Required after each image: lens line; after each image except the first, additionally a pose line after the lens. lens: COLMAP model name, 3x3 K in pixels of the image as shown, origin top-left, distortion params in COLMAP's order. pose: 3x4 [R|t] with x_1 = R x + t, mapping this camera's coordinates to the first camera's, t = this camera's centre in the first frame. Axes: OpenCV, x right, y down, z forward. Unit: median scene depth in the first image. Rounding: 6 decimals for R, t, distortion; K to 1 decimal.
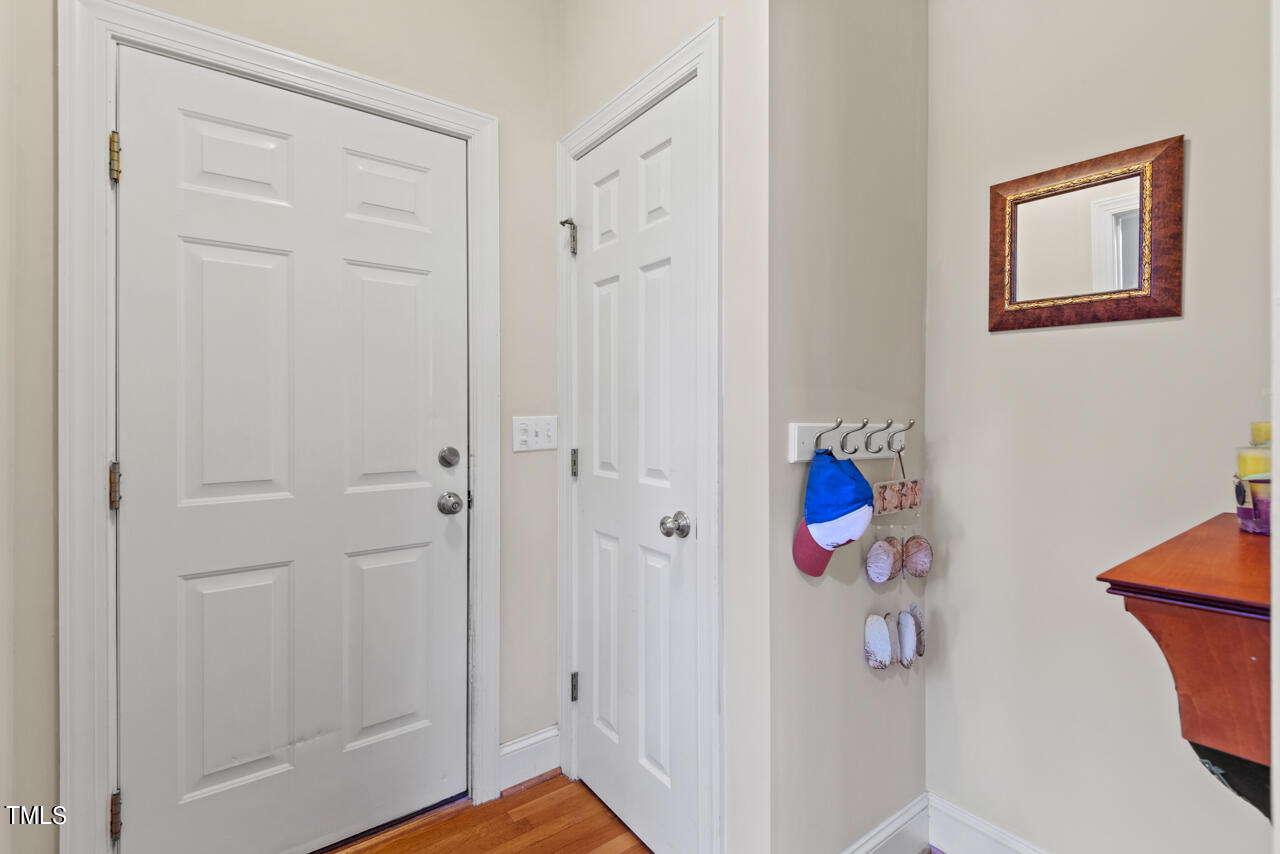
lens RADIAL K [[588.7, 0, 636.1], [0, 588.7, 421.2], [0, 0, 1]] dist [0.040040, -0.024818]
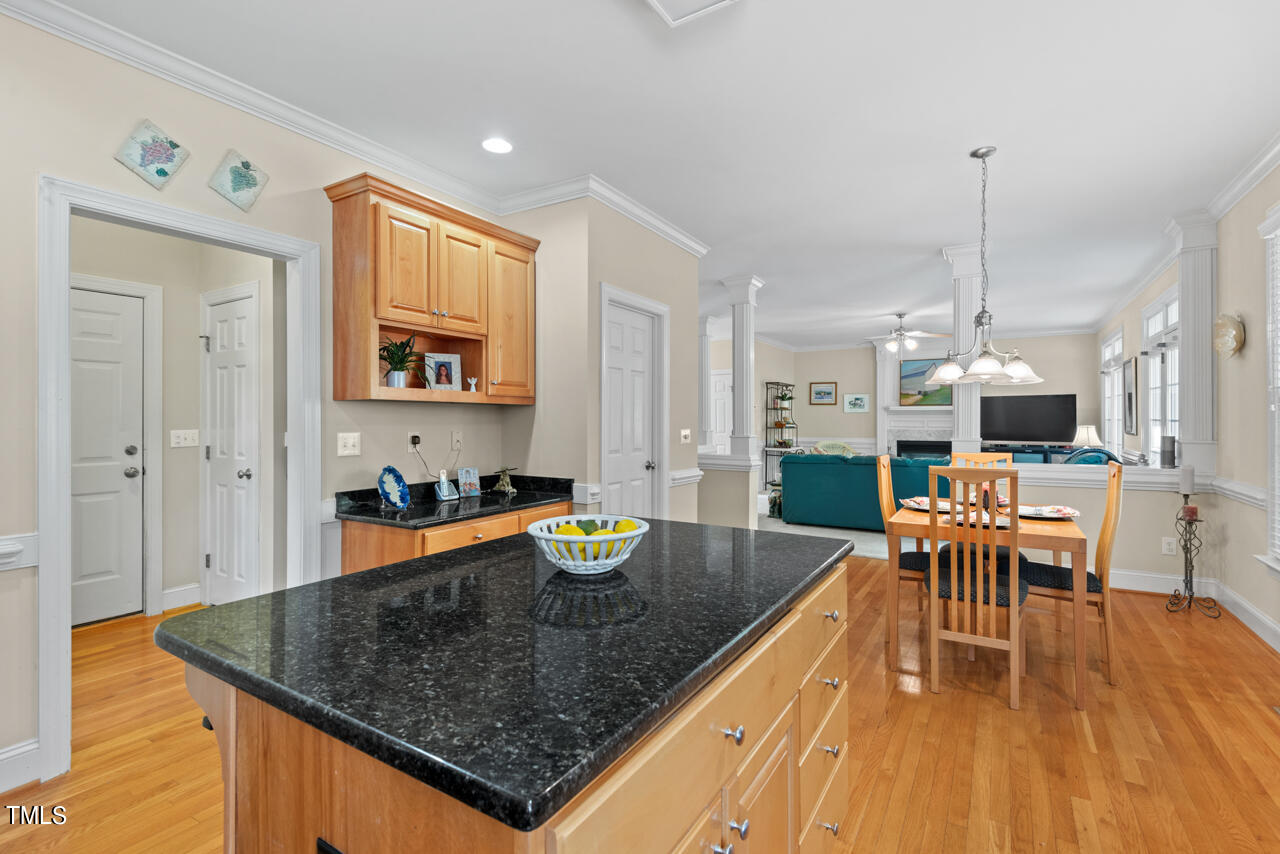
lens RADIAL K [[588.7, 0, 636.1], [0, 588.7, 421.2], [0, 0, 1]] dist [0.040040, -0.024818]
pose [[0.927357, -0.004859, 0.374146, 0.538026], [0.010466, 0.999861, -0.012958, 0.003371], [-0.374031, 0.015932, 0.927279, -1.600620]]
